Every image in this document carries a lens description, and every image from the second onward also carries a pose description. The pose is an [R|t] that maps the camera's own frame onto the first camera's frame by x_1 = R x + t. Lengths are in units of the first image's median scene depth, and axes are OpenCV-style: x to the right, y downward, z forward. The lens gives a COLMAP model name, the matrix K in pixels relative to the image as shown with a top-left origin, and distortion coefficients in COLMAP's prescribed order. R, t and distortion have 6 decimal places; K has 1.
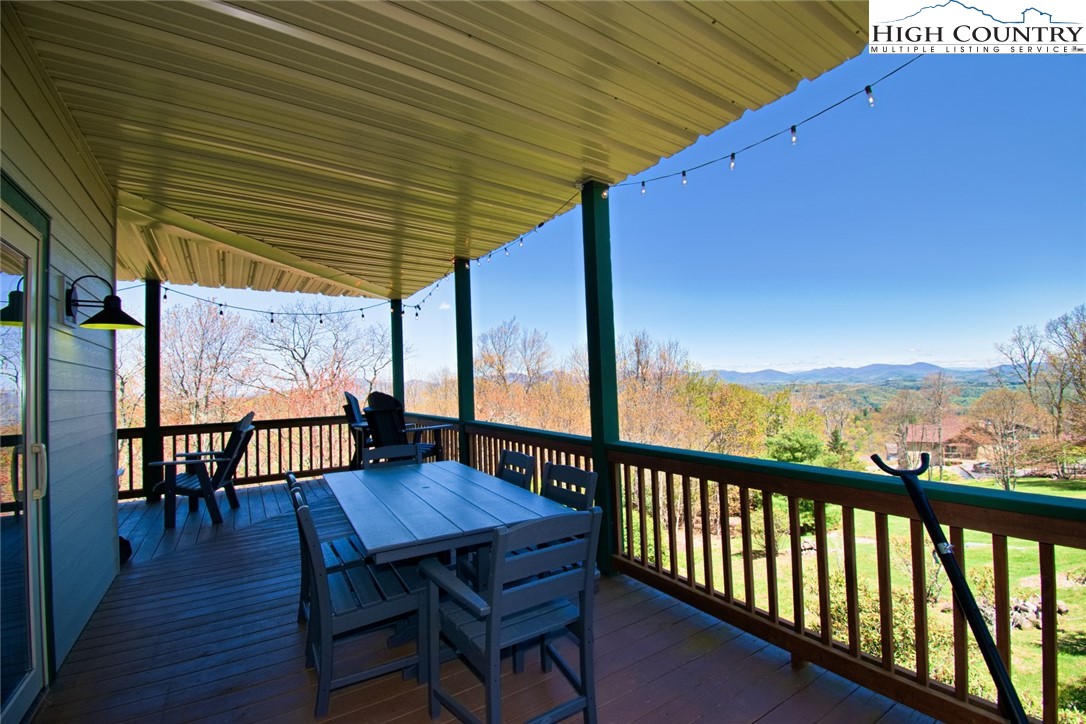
lens RADIAL K [[495.9, 0, 542.4], [0, 495.9, 364.2], [0, 0, 1]] dist [0.005636, -0.004592]
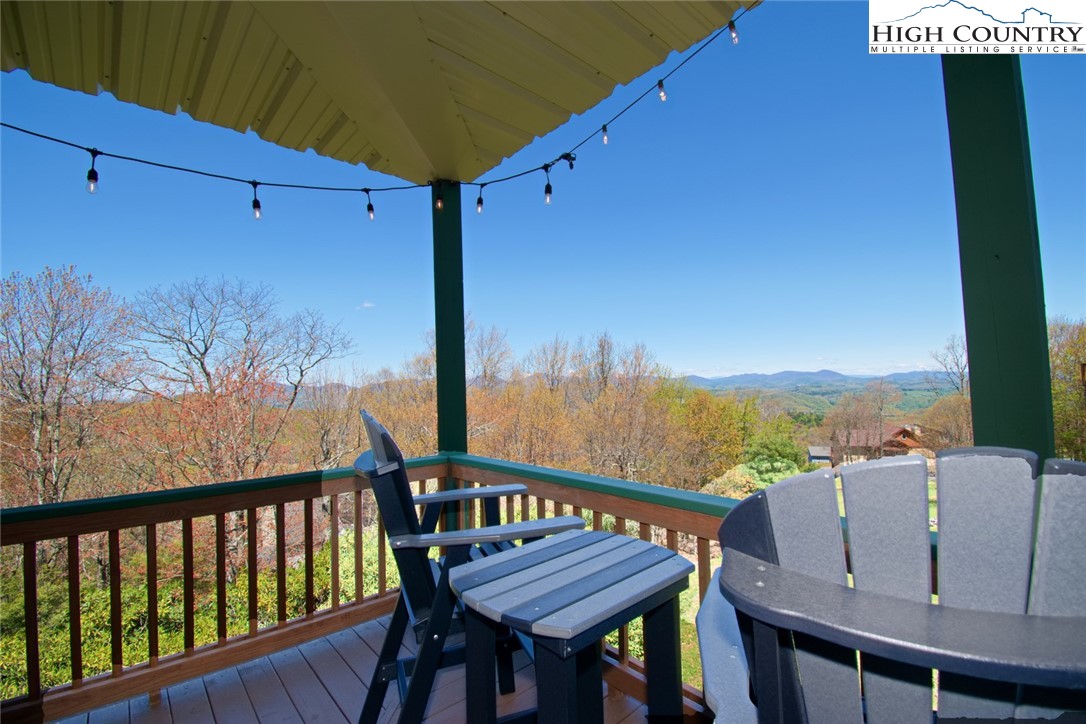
lens RADIAL K [[495.9, 0, 541.2], [0, 495.9, 362.6], [0, 0, 1]] dist [0.005636, -0.004592]
pose [[0.989016, 0.012781, 0.147253, -0.073277], [-0.011076, 0.999862, -0.012390, 0.006187], [-0.147391, 0.010623, 0.989021, 0.154953]]
